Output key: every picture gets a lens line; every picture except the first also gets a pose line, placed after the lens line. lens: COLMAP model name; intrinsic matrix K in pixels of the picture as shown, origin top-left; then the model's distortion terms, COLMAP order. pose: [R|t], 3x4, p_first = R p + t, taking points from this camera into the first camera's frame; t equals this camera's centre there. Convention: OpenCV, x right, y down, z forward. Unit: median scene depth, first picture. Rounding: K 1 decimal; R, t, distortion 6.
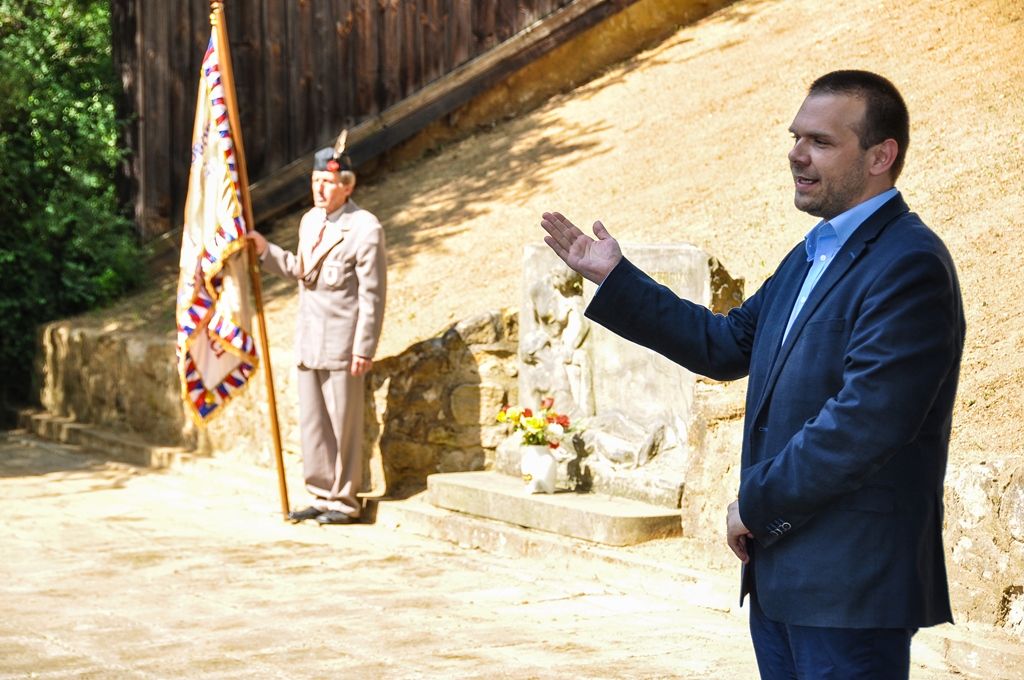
lens RADIAL K [[2839.7, 0, 512.0], [0, 2839.7, 340.0], [0, 0, 1]] dist [0.708233, -0.237501]
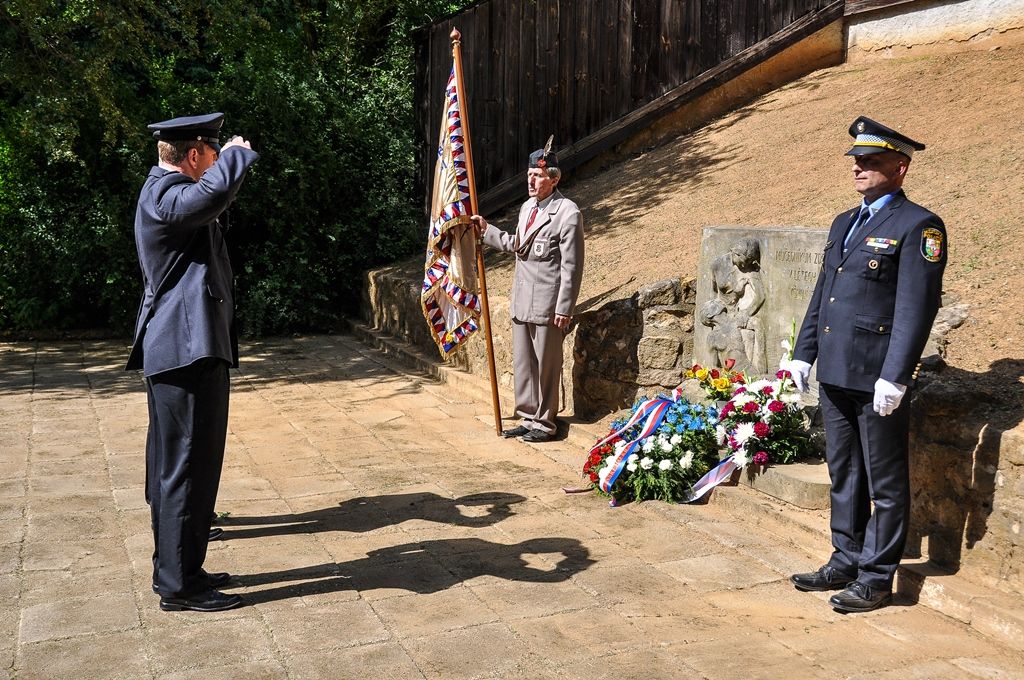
lens RADIAL K [[1154.8, 0, 512.0], [0, 1154.8, 340.0], [0, 0, 1]] dist [-0.008640, 0.004466]
pose [[0.996364, 0.029223, -0.080036, -0.035175], [-0.023841, 0.997442, 0.067389, -0.015700], [0.081800, -0.065235, 0.994511, 0.469874]]
